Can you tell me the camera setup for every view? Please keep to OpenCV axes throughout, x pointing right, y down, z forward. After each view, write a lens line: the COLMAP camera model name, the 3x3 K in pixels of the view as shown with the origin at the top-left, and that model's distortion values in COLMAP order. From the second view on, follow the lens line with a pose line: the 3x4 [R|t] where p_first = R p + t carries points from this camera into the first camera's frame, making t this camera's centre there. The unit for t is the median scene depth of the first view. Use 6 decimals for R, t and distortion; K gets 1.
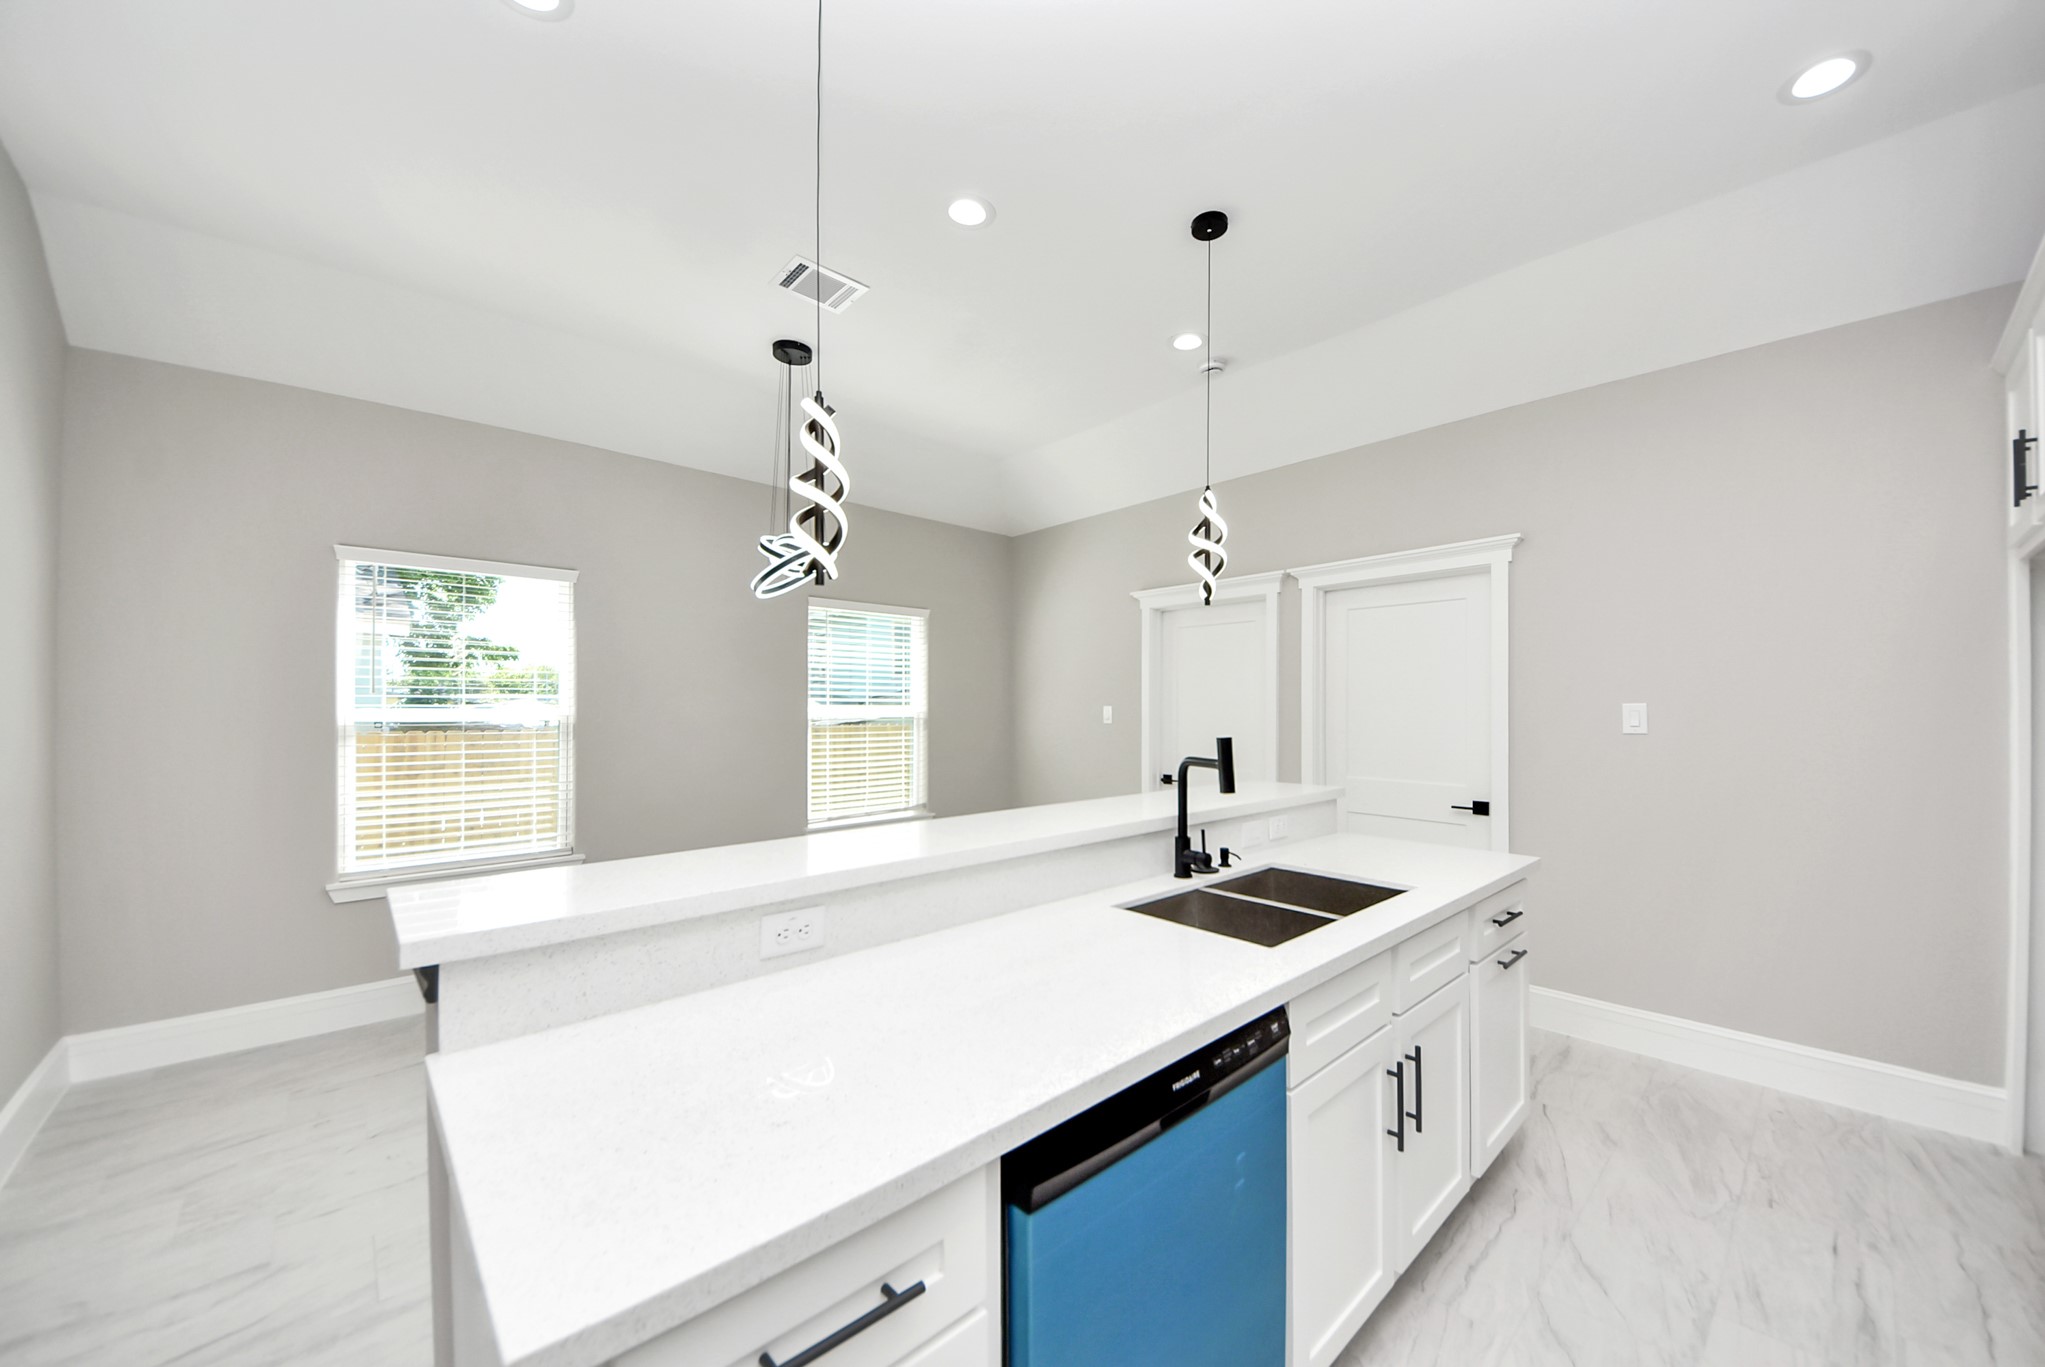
lens RADIAL K [[727.2, 0, 1022.5], [0, 727.2, 683.5], [0, 0, 1]] dist [-0.000056, -0.010320]
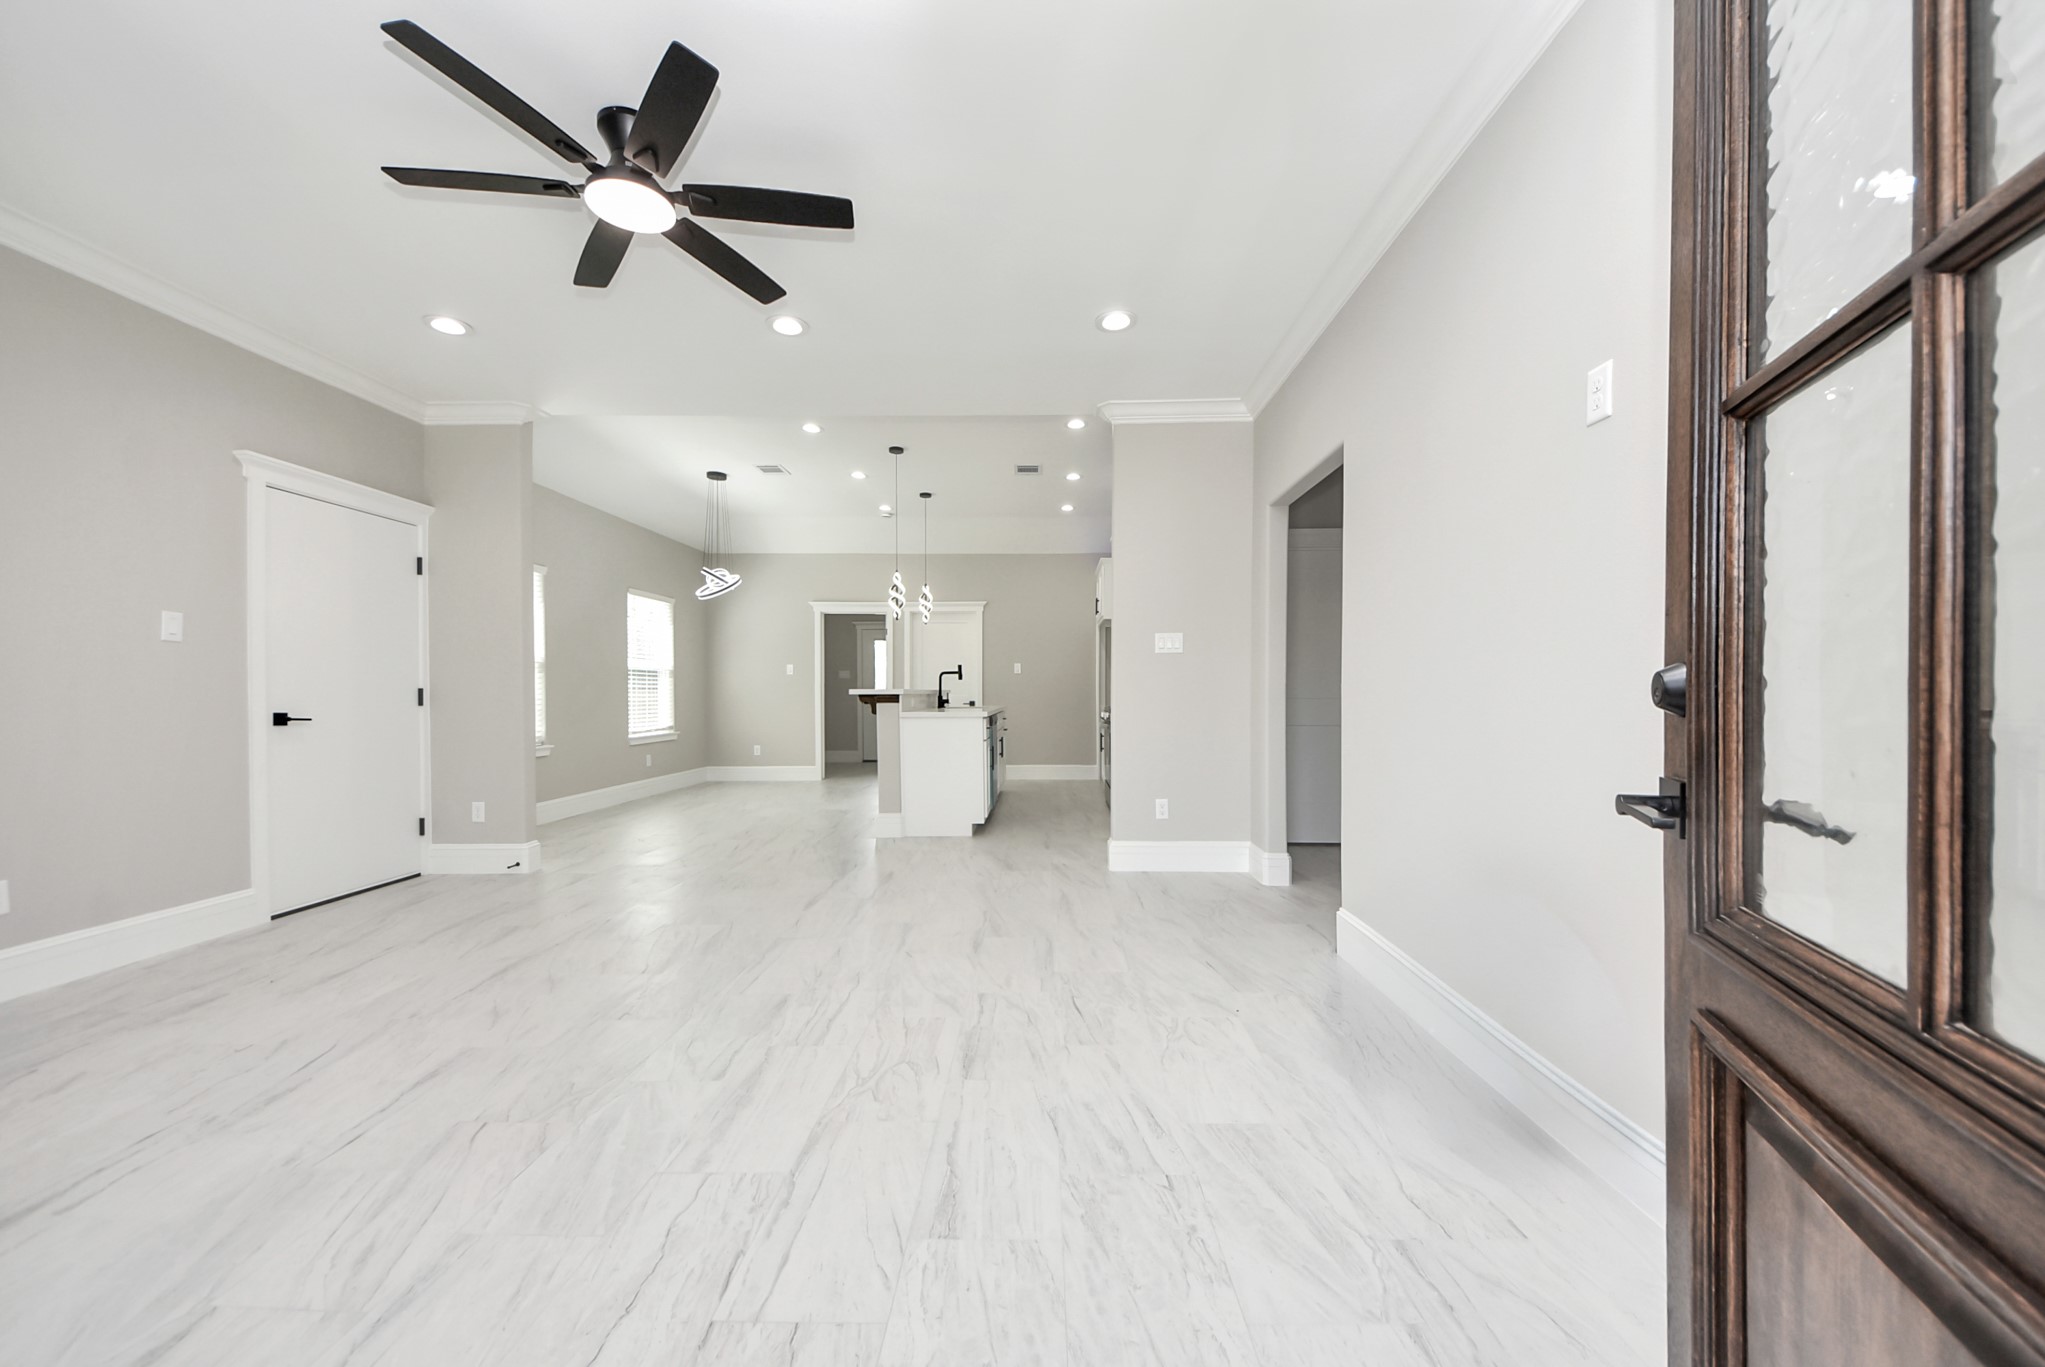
lens RADIAL K [[748.7, 0, 1042.9], [0, 748.7, 708.3], [0, 0, 1]] dist [0.010093, -0.016060]
pose [[0.656662, -0.017909, 0.753972, -0.929128], [-0.022092, 0.998832, 0.042966, 0.048677], [-0.753862, -0.044871, 0.655499, -0.727768]]
